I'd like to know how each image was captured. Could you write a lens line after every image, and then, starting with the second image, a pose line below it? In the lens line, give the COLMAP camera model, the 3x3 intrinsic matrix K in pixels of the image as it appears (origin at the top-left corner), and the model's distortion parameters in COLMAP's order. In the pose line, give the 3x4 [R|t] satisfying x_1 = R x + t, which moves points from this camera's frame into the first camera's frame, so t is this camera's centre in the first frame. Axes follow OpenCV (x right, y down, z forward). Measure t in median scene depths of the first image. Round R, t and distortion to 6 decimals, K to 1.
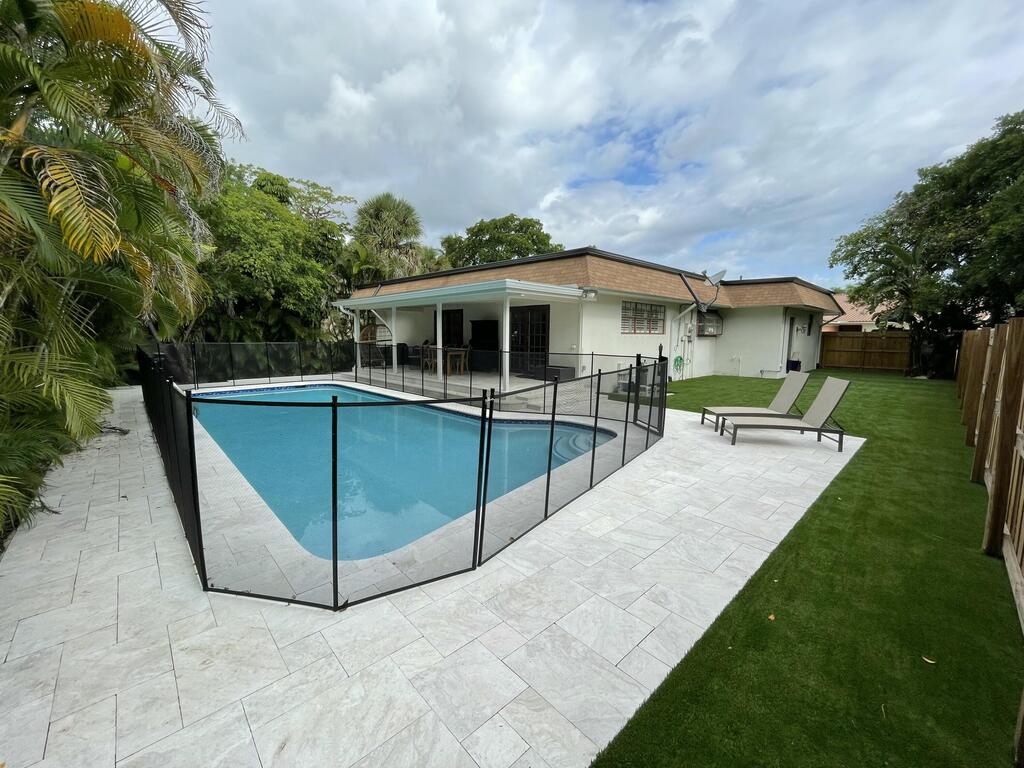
lens RADIAL K [[413.2, 0, 512.4], [0, 413.2, 383.9], [0, 0, 1]] dist [-0.002839, -0.000220]
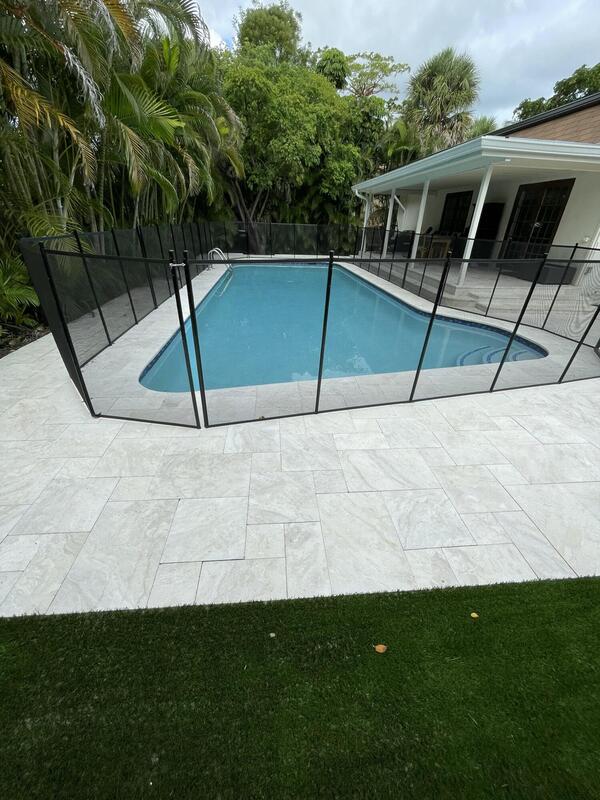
lens RADIAL K [[322.8, 0, 301.8], [0, 322.8, 399.4], [0, 0, 1]] dist [-0.002839, -0.000220]
pose [[0.785960, 0.316744, -0.530981, 0.388320], [-0.100854, 0.912983, 0.395335, 0.000925], [0.609997, -0.257166, 0.749513, 0.362321]]
